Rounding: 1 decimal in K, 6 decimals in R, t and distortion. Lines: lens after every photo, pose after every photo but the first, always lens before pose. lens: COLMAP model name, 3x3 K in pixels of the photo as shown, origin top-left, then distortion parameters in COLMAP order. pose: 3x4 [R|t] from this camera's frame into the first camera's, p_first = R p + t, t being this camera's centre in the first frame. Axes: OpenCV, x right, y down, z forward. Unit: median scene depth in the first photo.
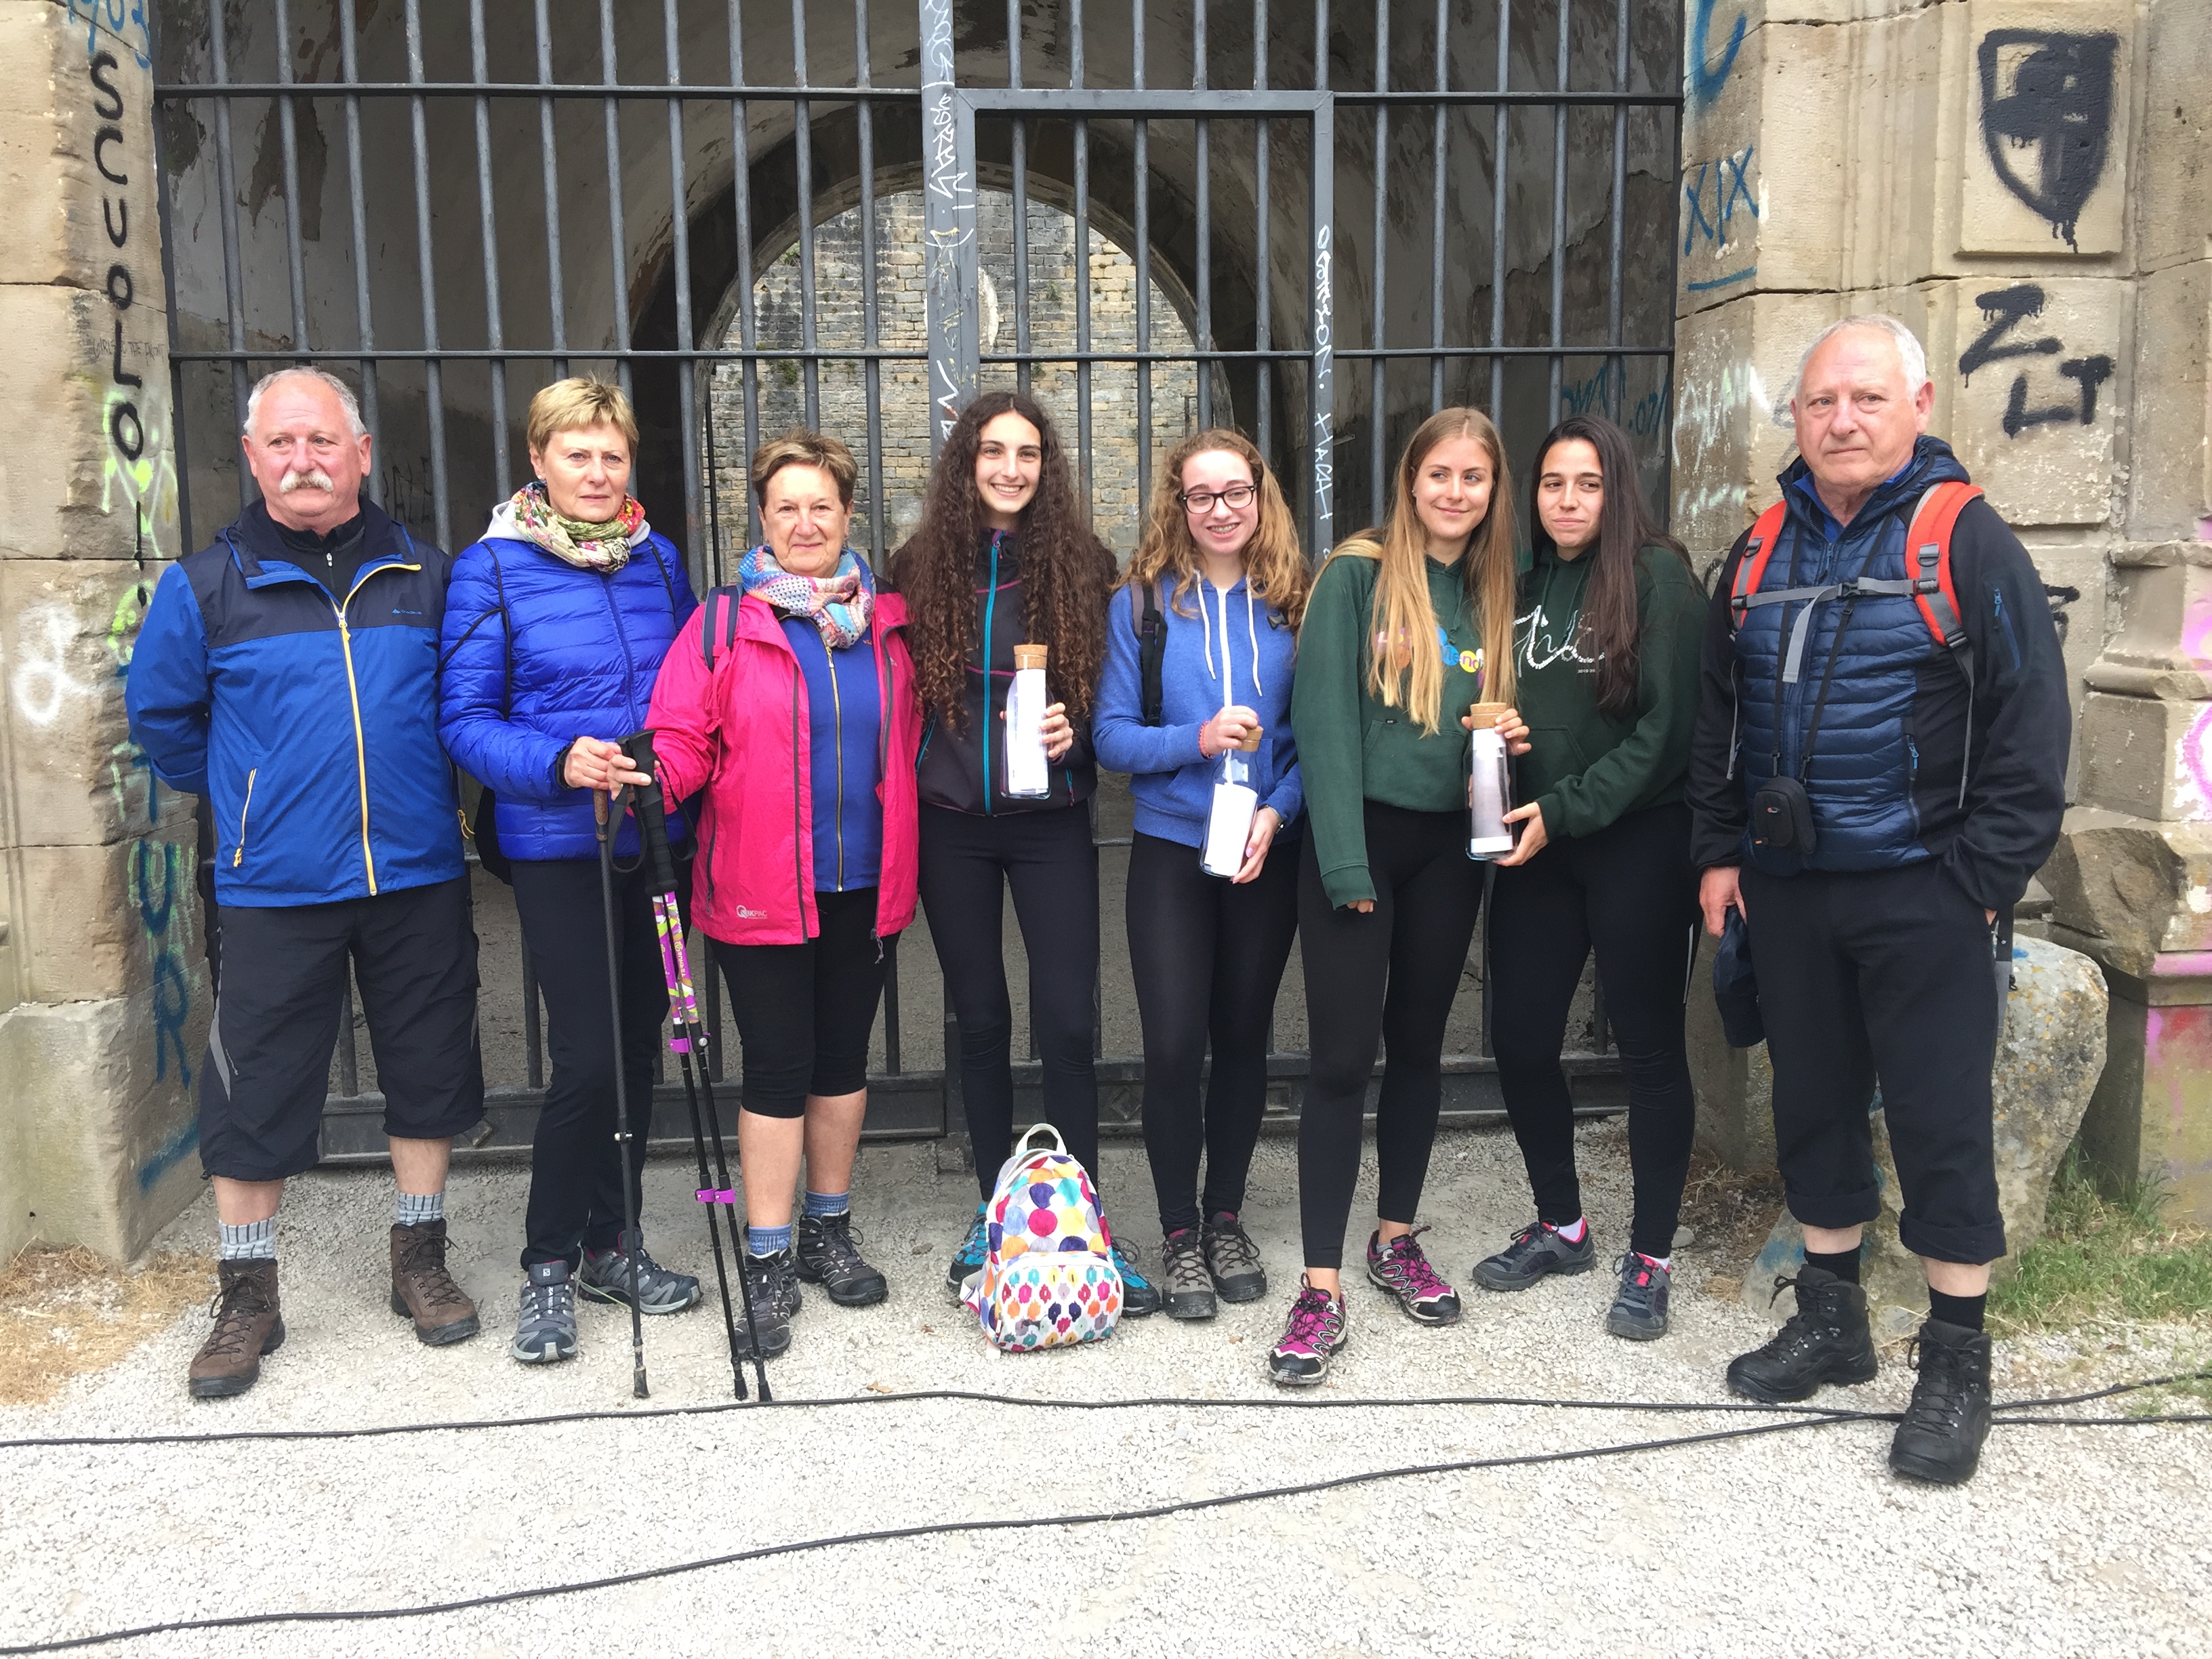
lens RADIAL K [[1869.3, 0, 1108.3], [0, 1869.3, 820.8], [0, 0, 1]] dist [0.044186, -0.064224]
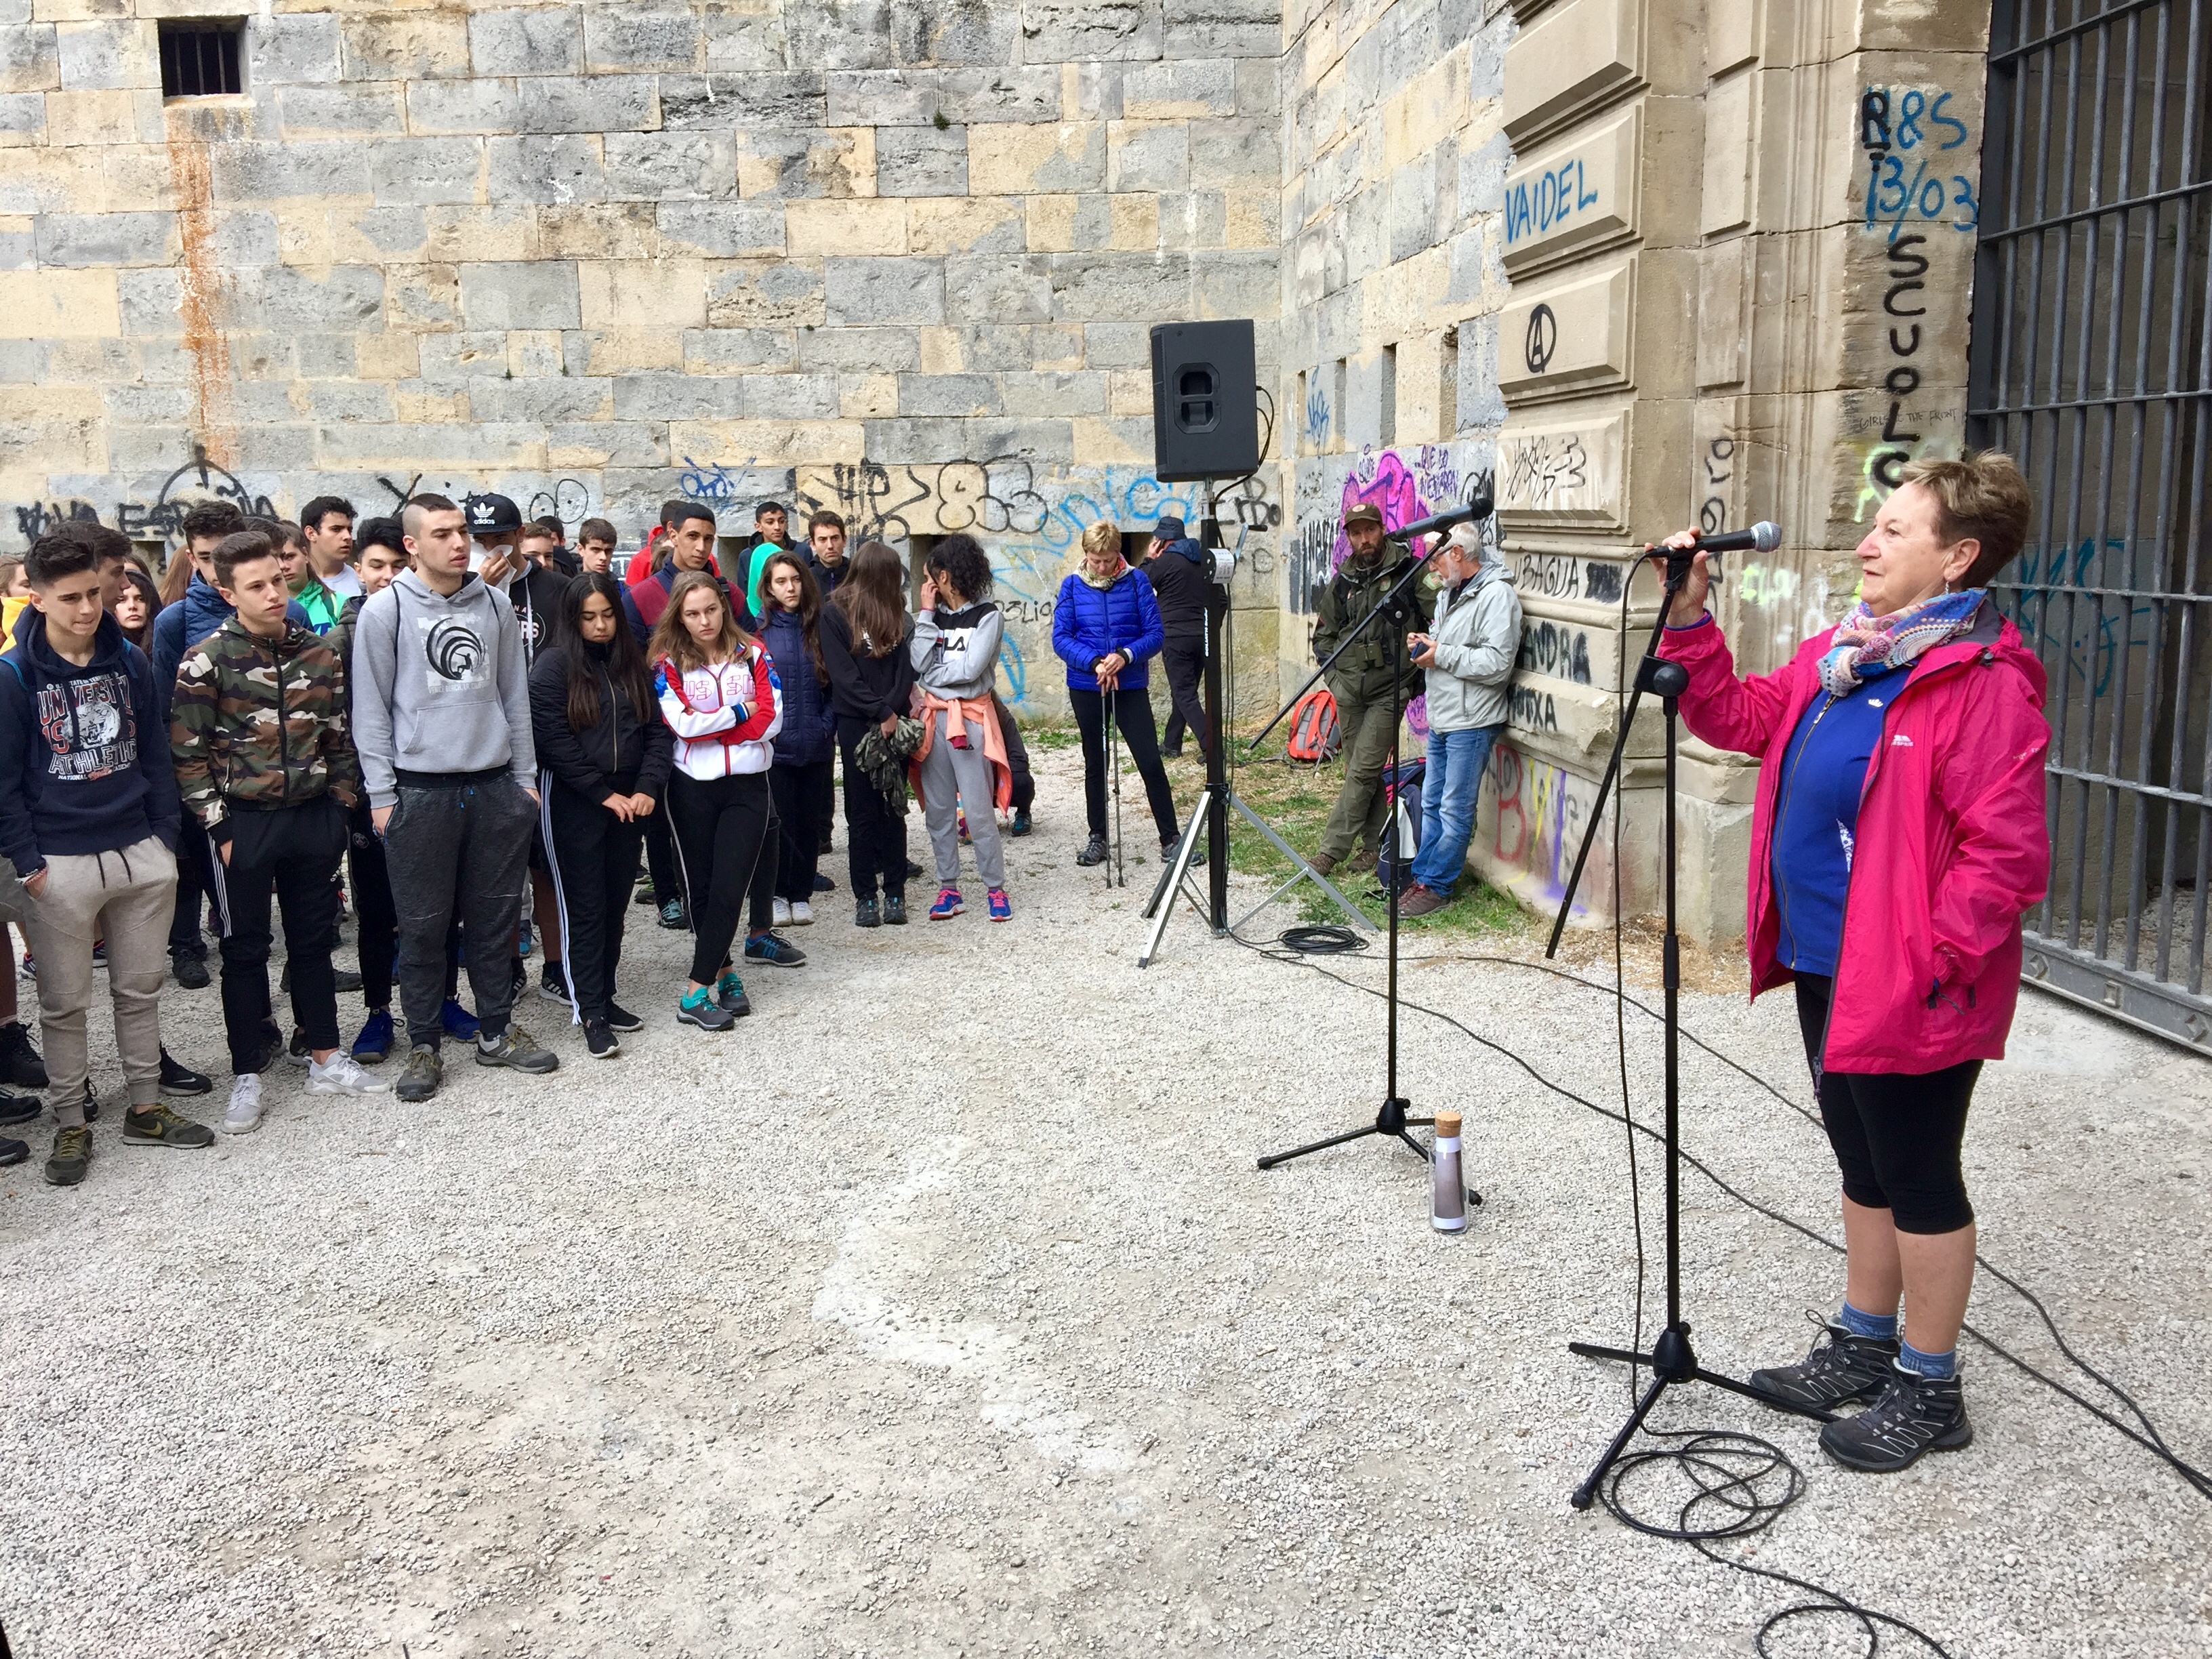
lens RADIAL K [[1869.3, 0, 1096.0], [0, 1869.3, 823.5], [0, 0, 1]] dist [0.044186, -0.064224]
pose [[0.032456, 0.178496, -0.983405, 1.144731], [-0.122419, 0.977225, 0.173334, -0.110659], [0.991948, 0.114762, 0.053569, 0.278704]]
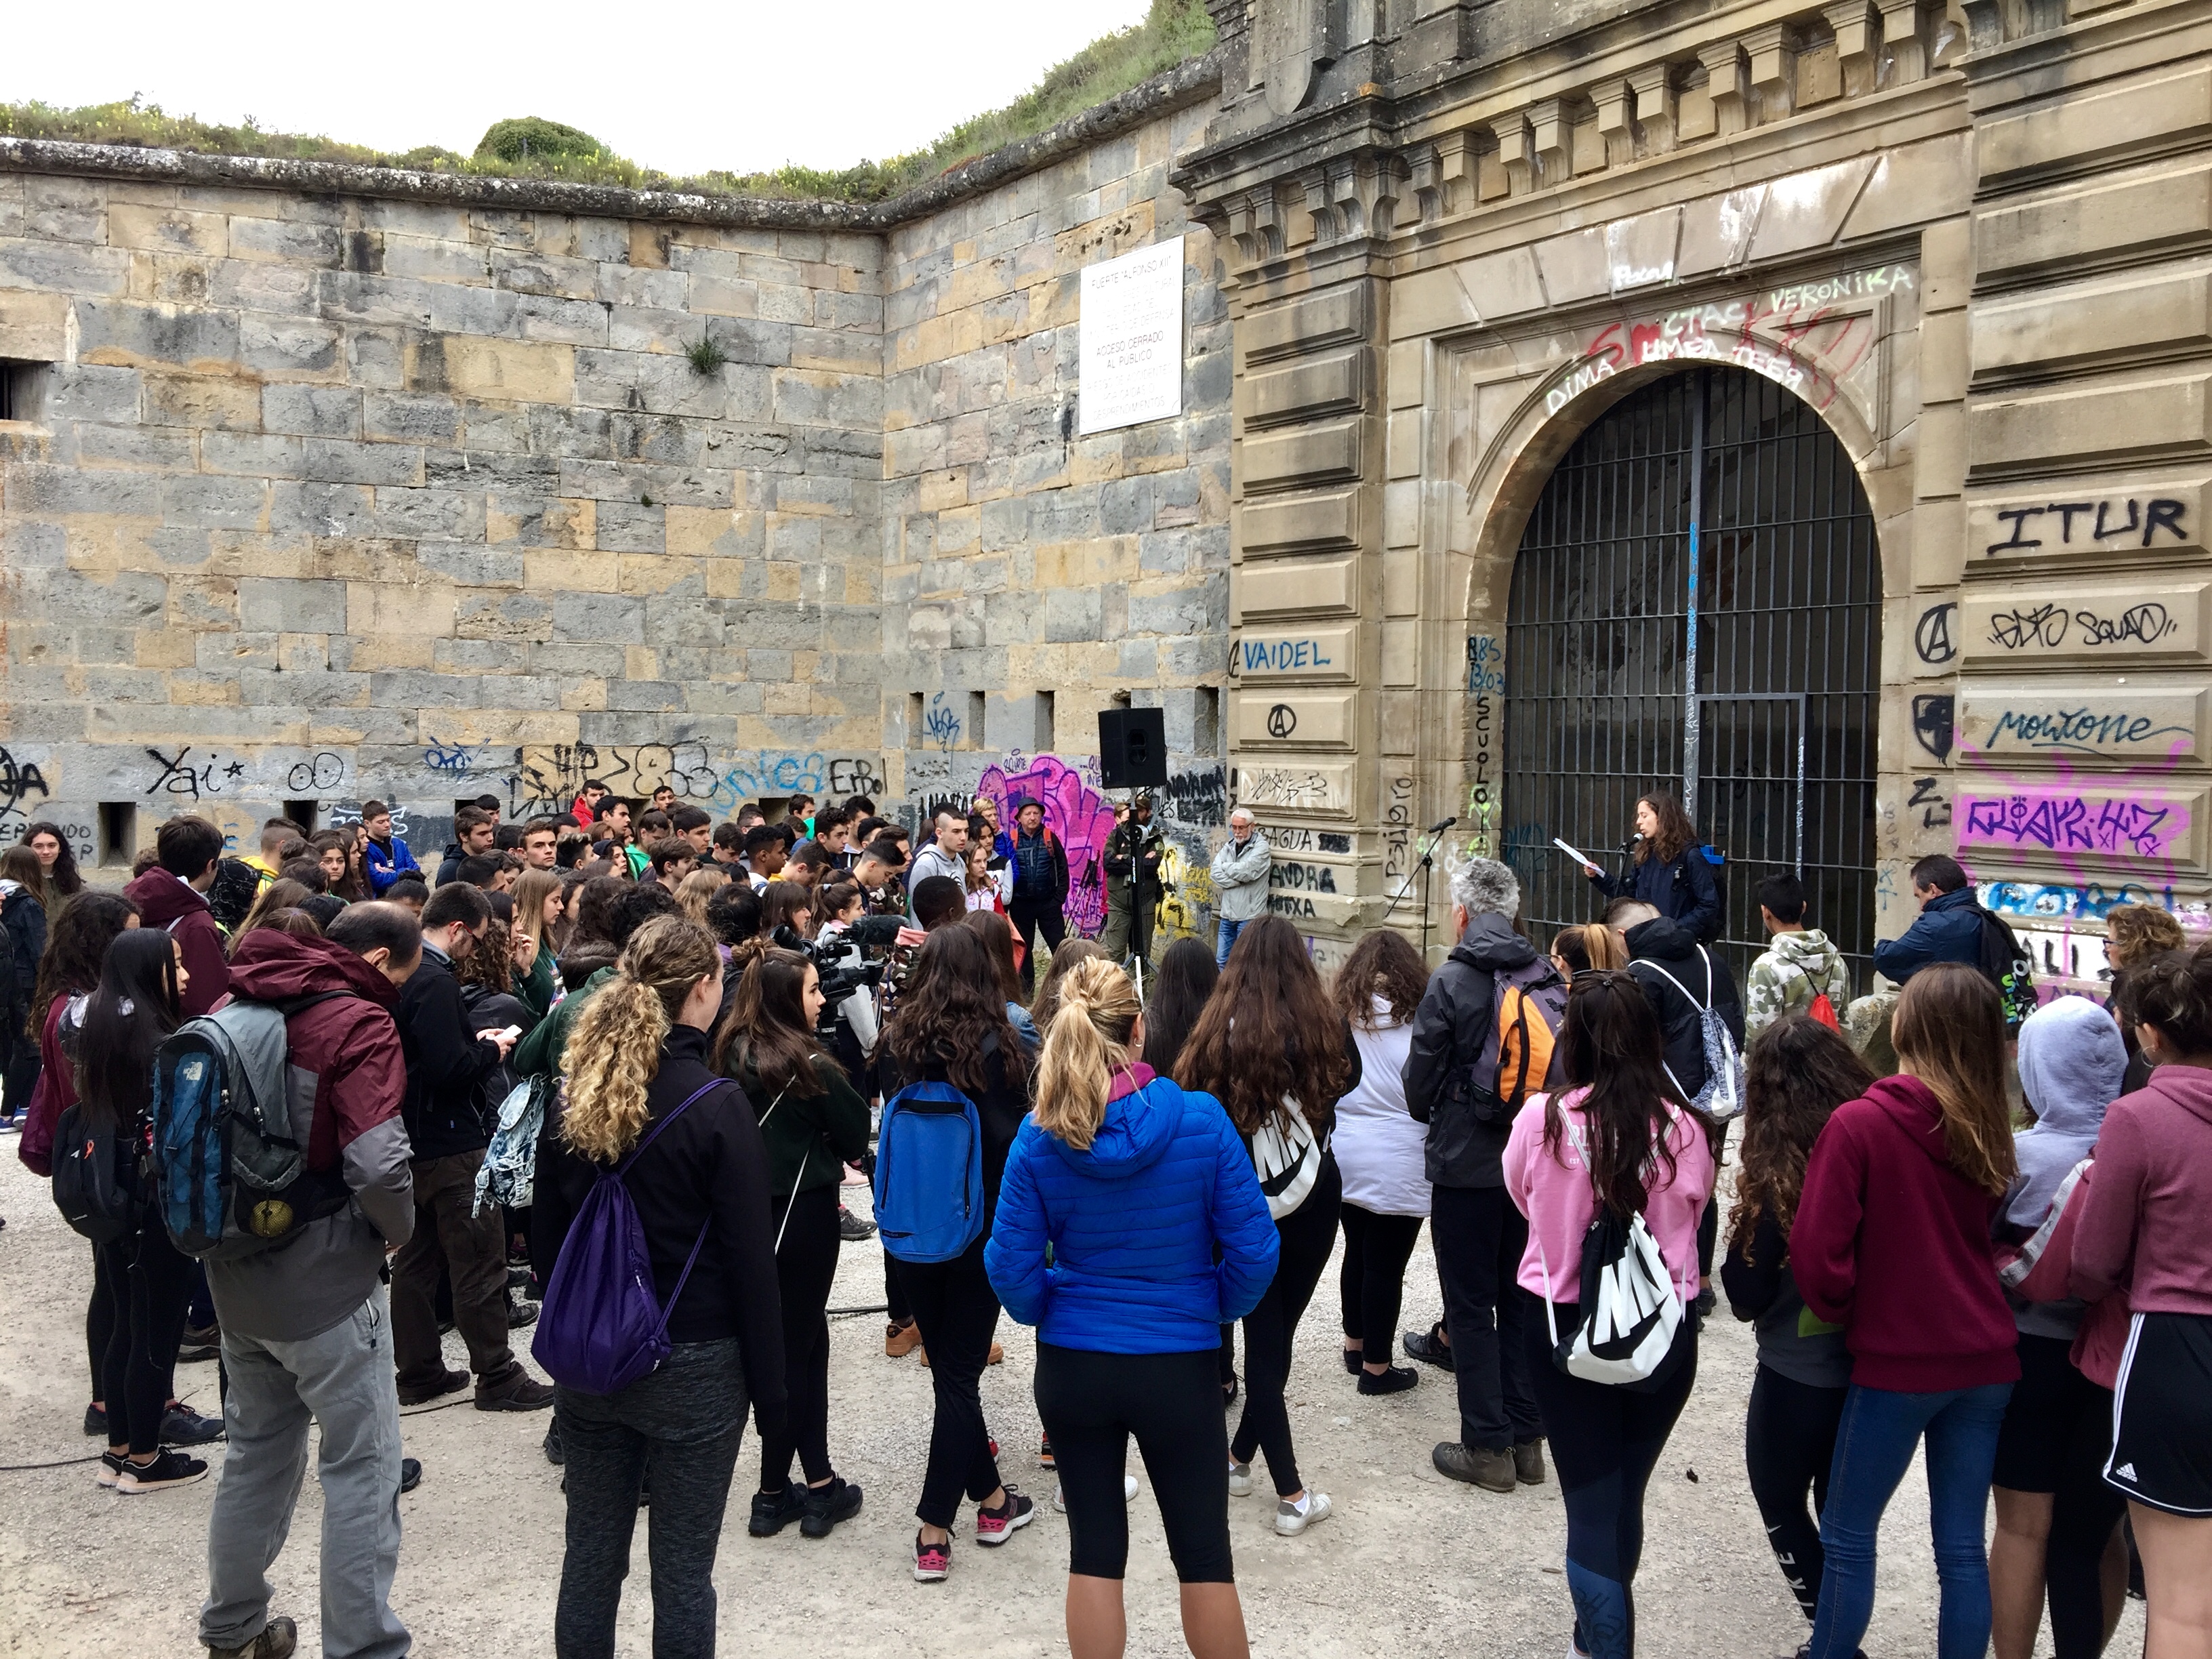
lens RADIAL K [[1869.3, 0, 1113.9], [0, 1869.3, 832.1], [0, 0, 1]] dist [0.044186, -0.064224]
pose [[0.535259, 0.061128, -0.842473, 2.278130], [-0.129134, 0.991576, -0.010098, -0.006384], [0.834759, 0.114197, 0.538643, -1.631786]]
